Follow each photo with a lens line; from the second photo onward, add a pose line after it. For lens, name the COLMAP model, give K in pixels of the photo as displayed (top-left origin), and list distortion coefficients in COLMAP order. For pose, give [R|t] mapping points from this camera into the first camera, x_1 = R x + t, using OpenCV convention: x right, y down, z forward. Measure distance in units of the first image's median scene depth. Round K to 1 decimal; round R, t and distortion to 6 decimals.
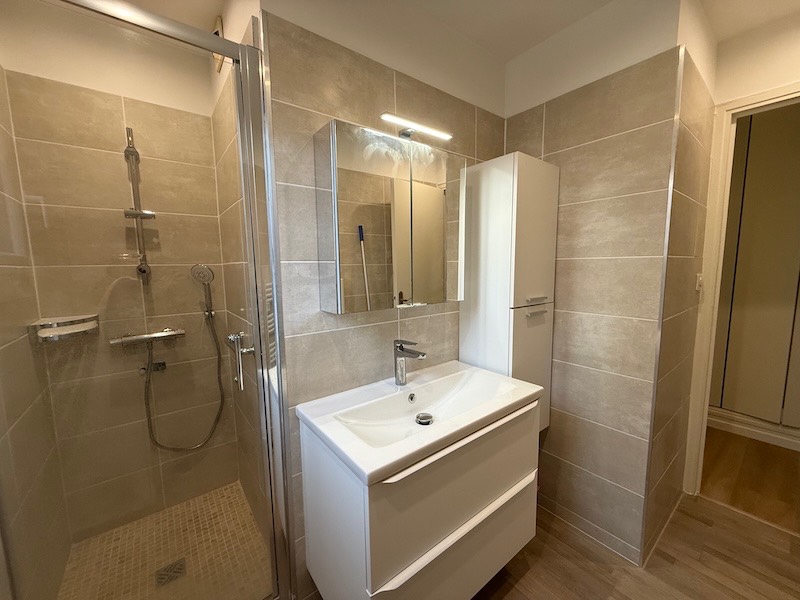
lens RADIAL K [[315.5, 0, 397.9], [0, 315.5, 301.9], [0, 0, 1]] dist [-0.005241, 0.000591]
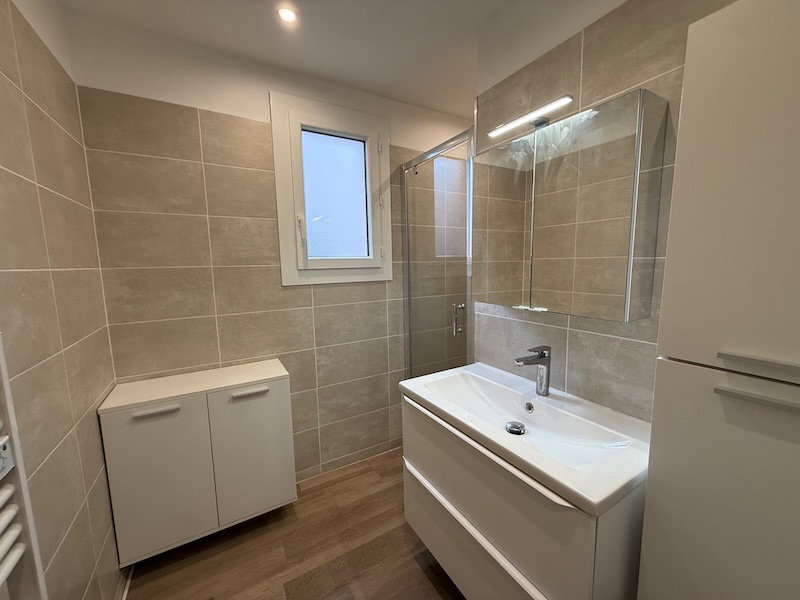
lens RADIAL K [[315.5, 0, 397.4], [0, 315.5, 300.2], [0, 0, 1]] dist [-0.005241, 0.000591]
pose [[-0.124722, 0.139927, -0.982275, 0.989689], [-0.089477, 0.984385, 0.151589, -0.117701], [0.988149, 0.106797, -0.110254, 0.698548]]
